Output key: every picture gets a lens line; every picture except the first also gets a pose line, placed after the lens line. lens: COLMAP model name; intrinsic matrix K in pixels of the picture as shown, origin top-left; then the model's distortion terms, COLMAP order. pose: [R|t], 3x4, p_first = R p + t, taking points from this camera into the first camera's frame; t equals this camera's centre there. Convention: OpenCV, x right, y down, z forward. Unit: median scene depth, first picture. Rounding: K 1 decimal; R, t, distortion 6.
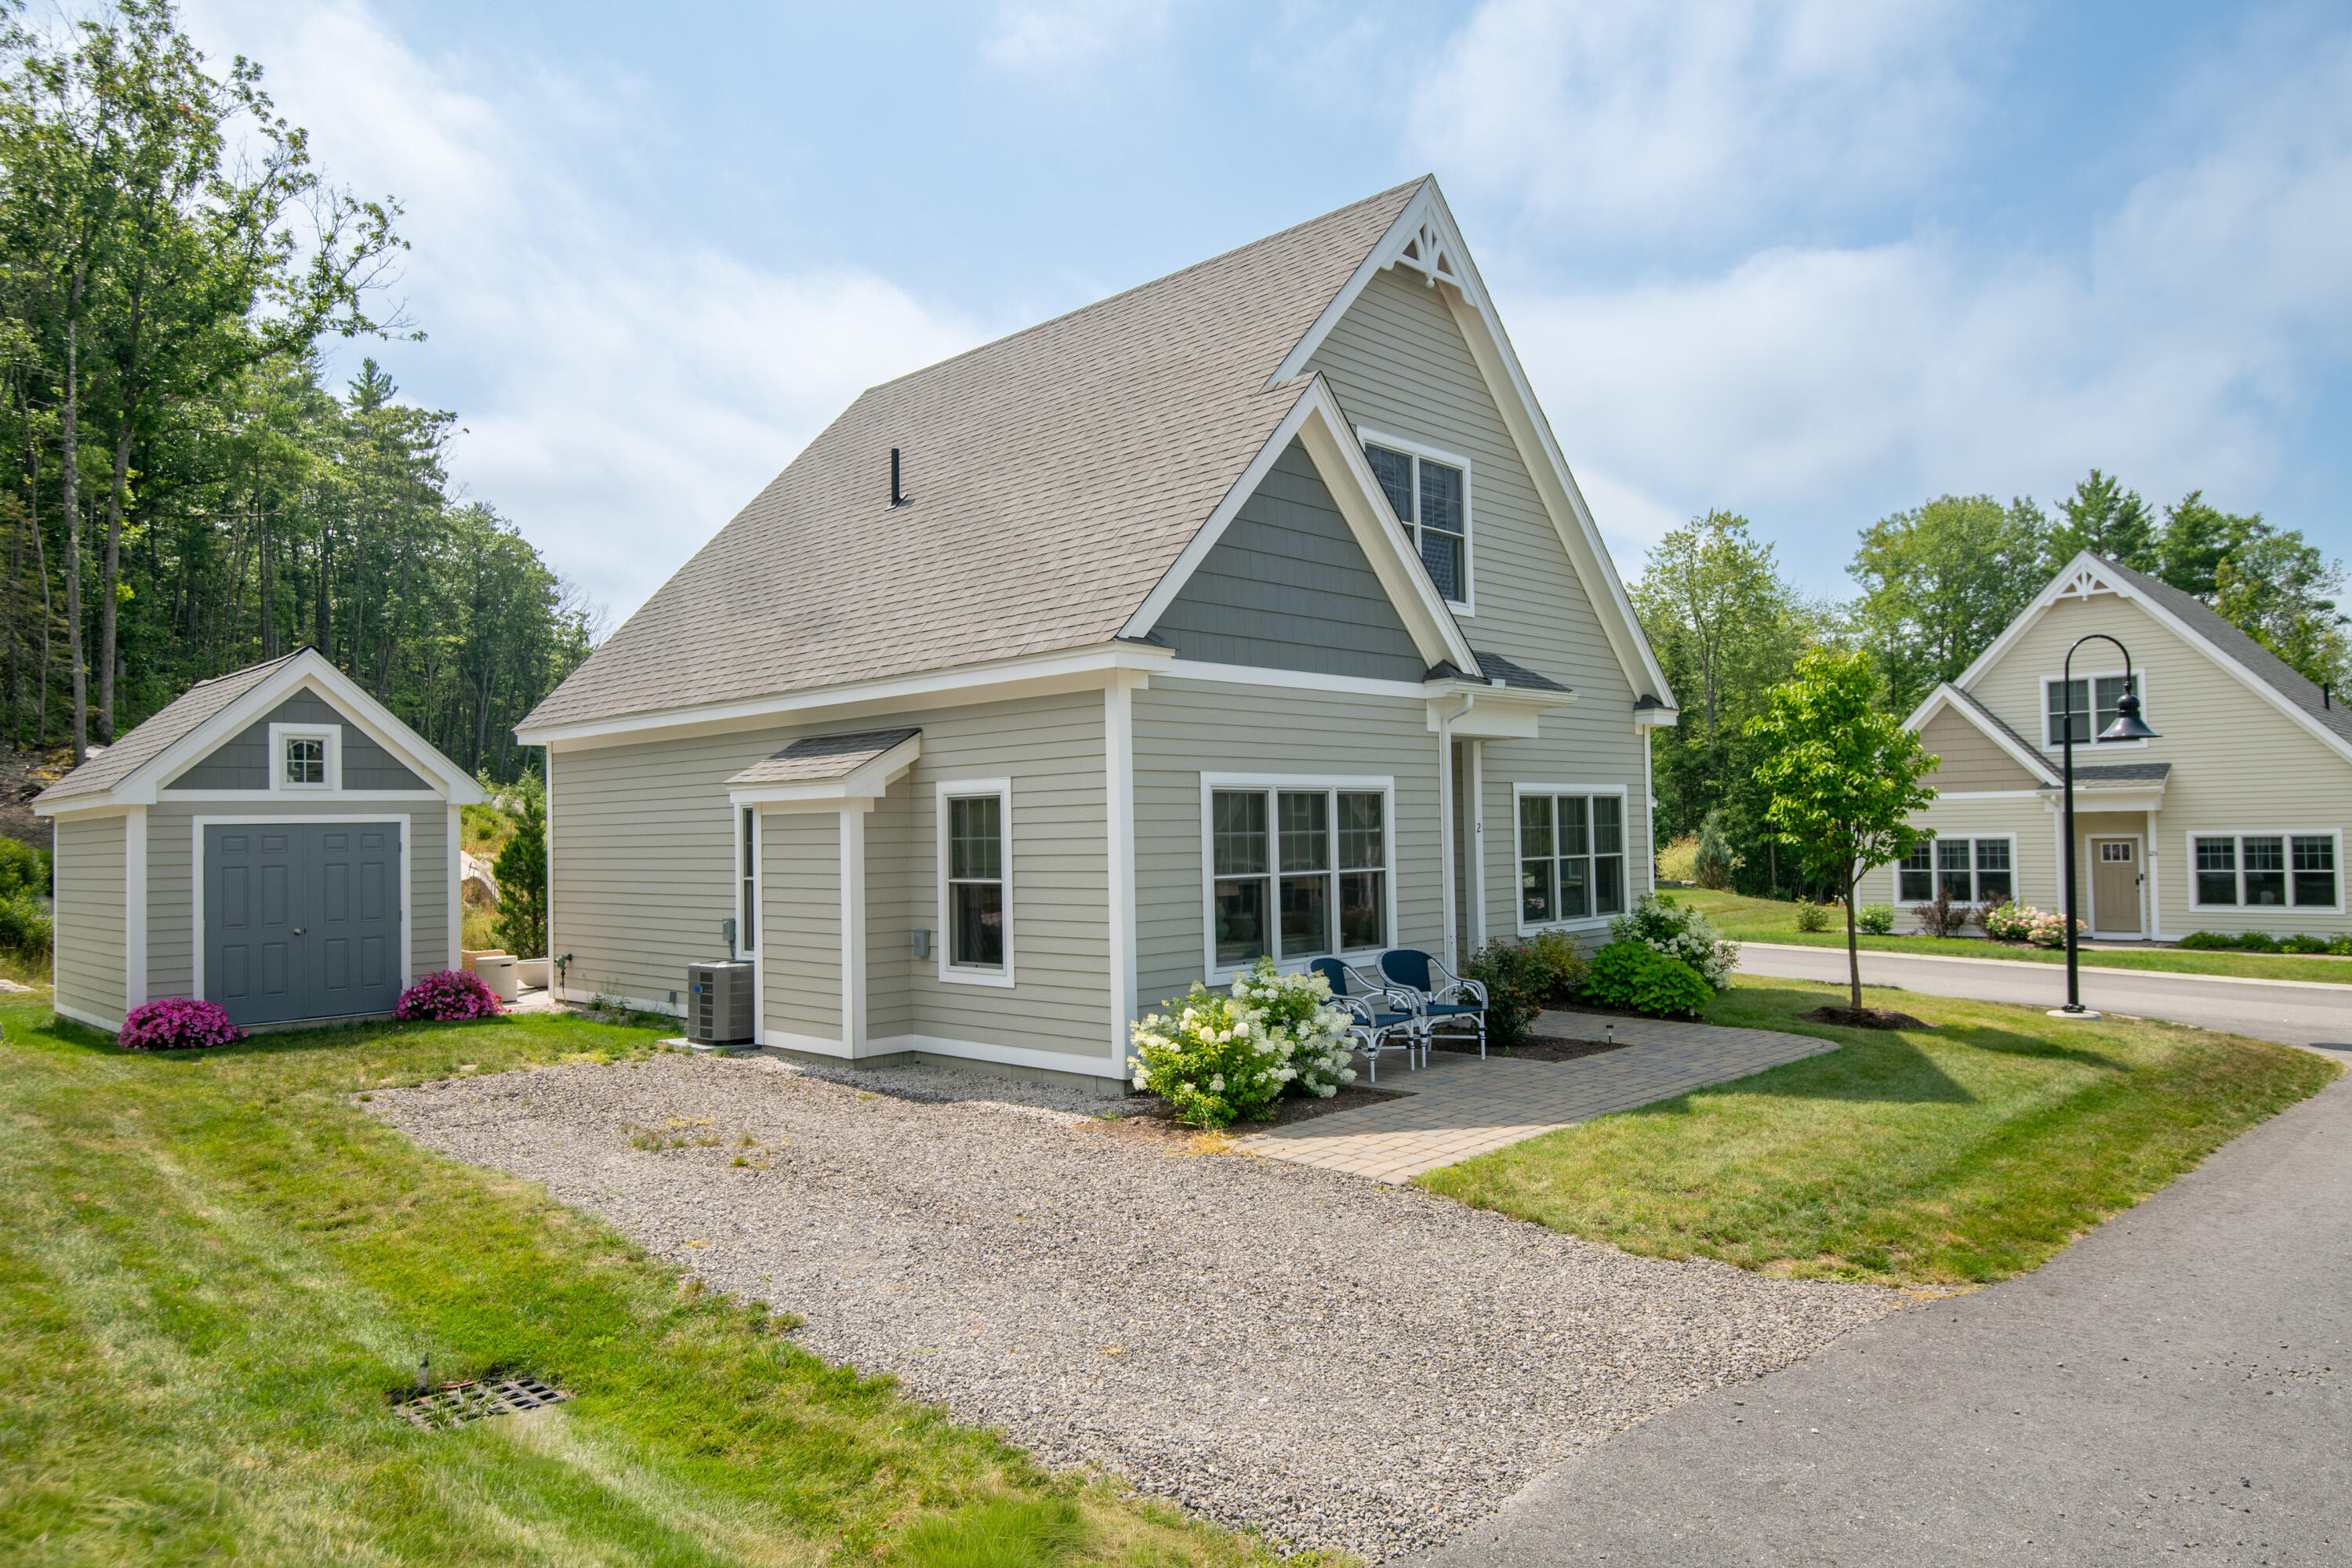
lens RADIAL K [[1533.9, 0, 1161.8], [0, 1533.9, 772.1], [0, 0, 1]] dist [0.004890, -0.007071]
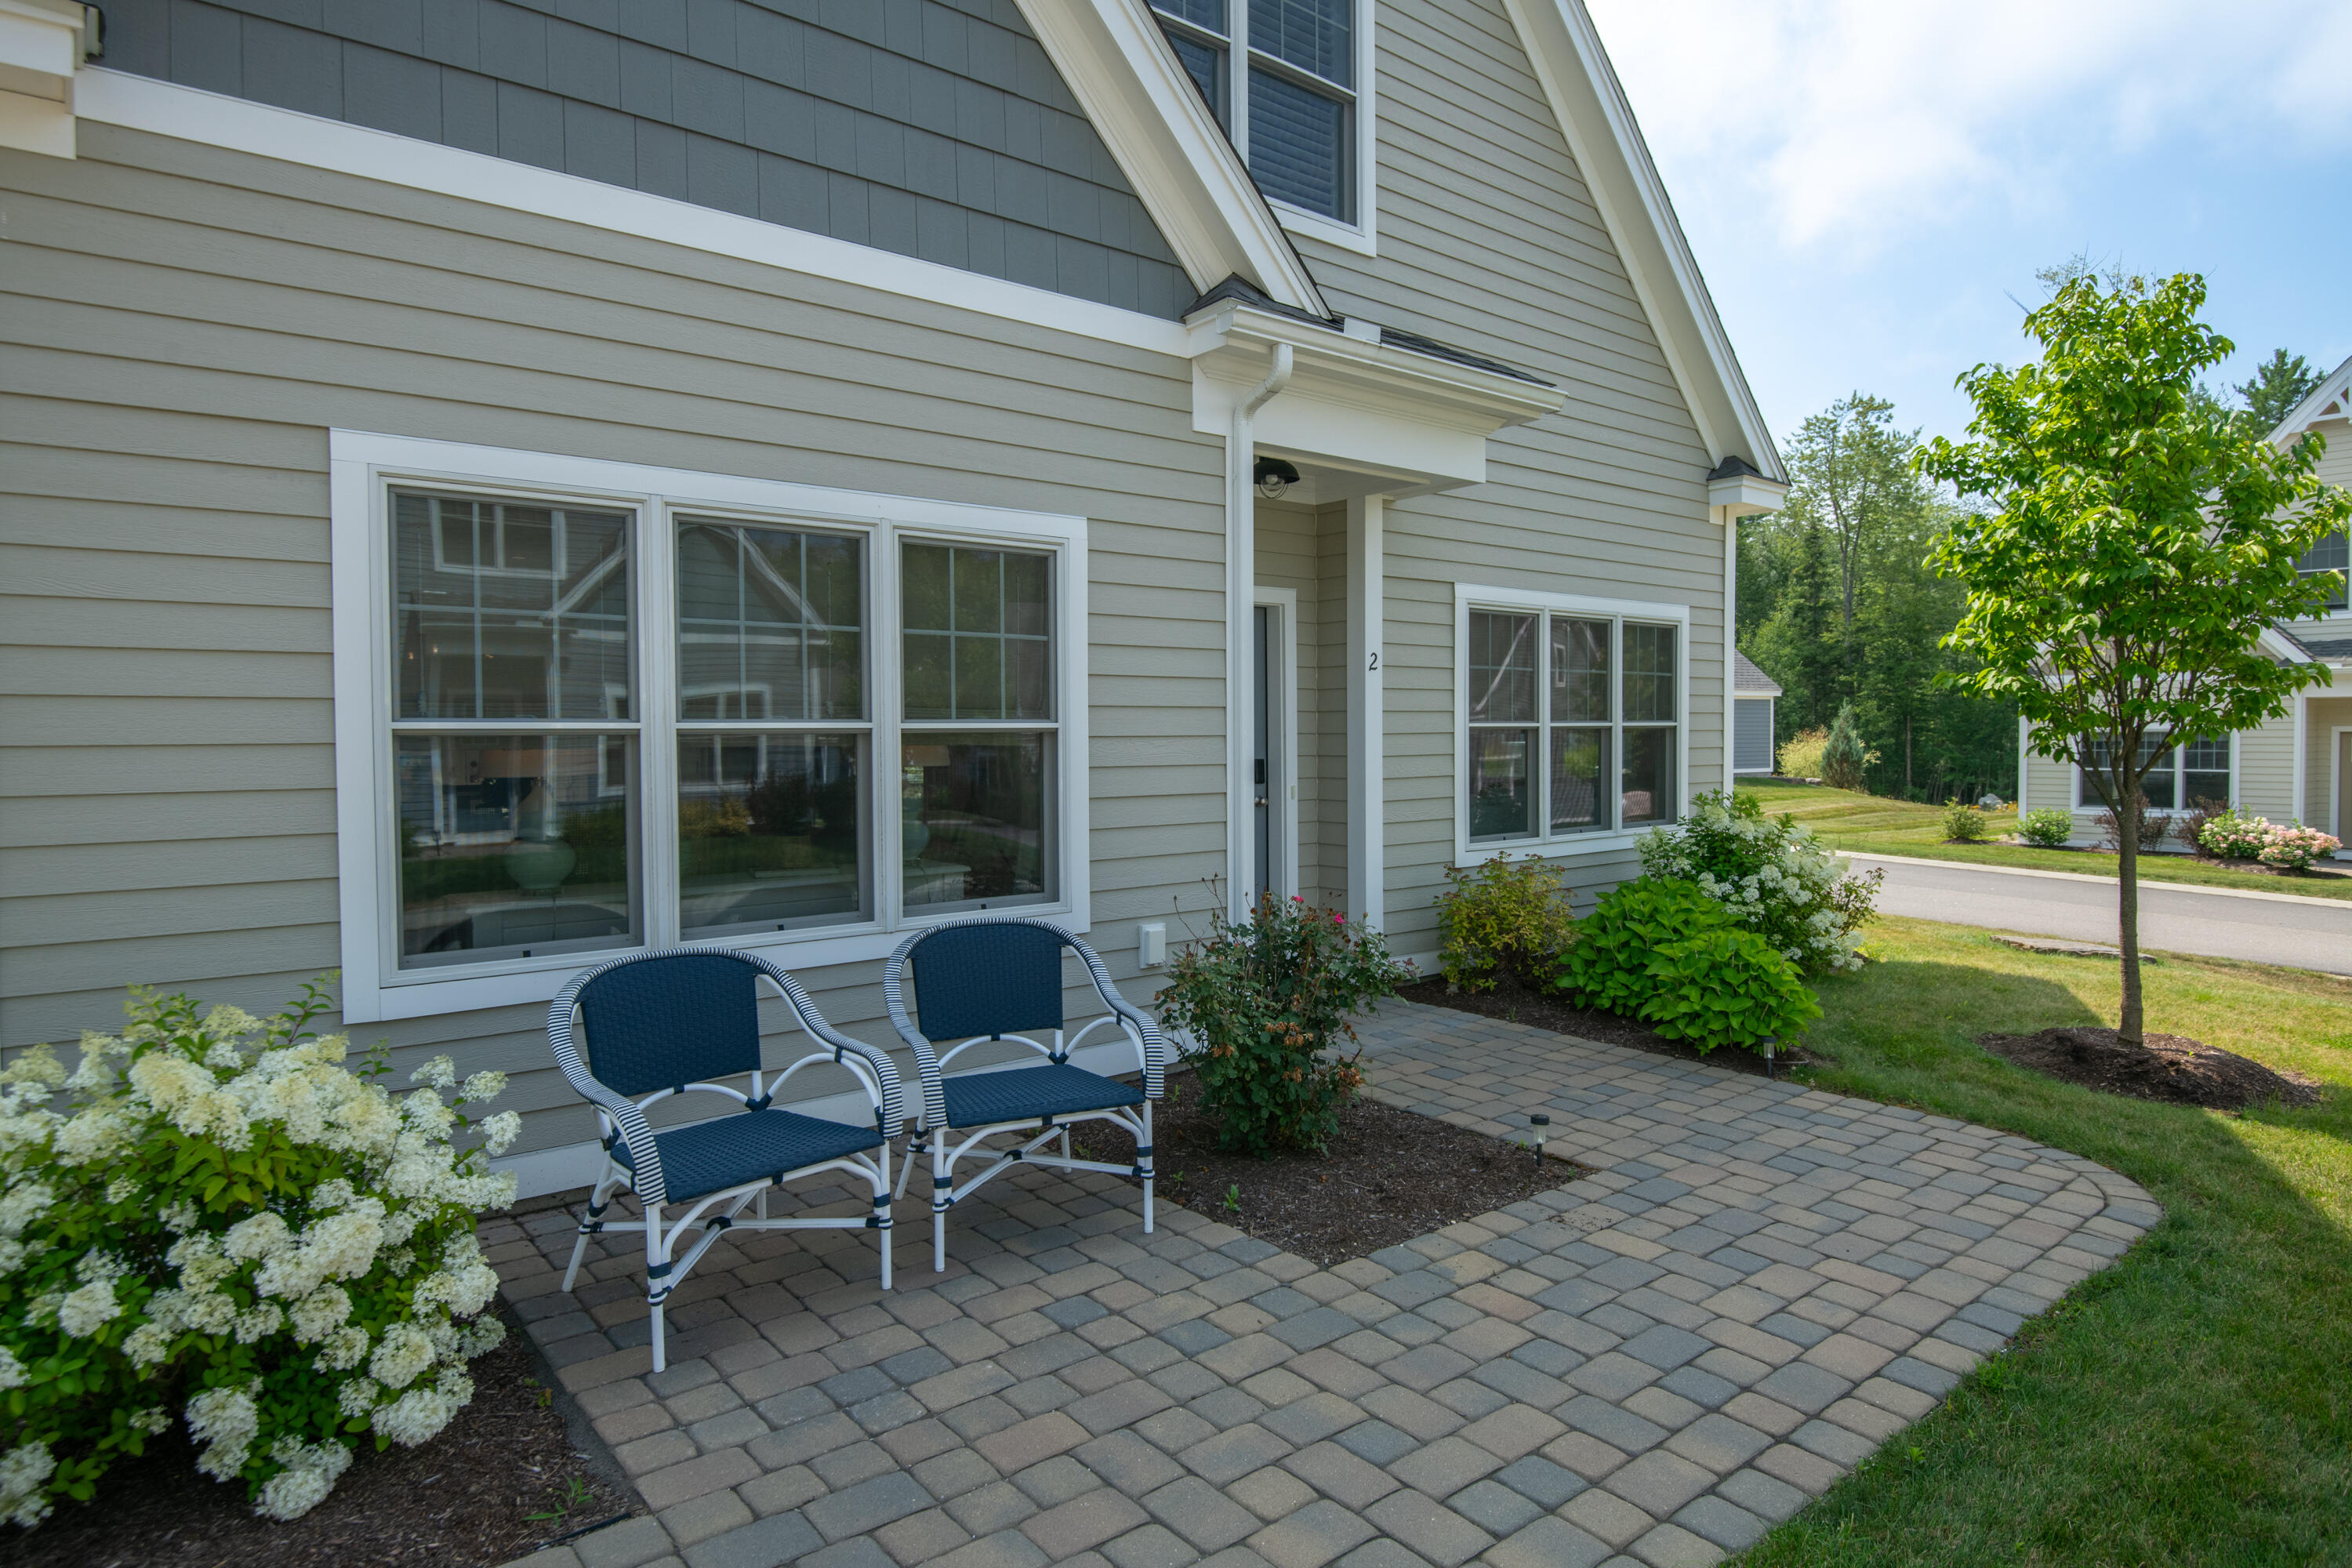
lens RADIAL K [[1318.0, 0, 1186.6], [0, 1318.0, 768.2], [0, 0, 1]] dist [-0.024987, -0.001692]
pose [[0.992521, 0.016705, -0.120923, 0.179359], [-0.008461, 0.997624, 0.068367, 0.038589], [0.121778, -0.066833, 0.990305, 0.489553]]
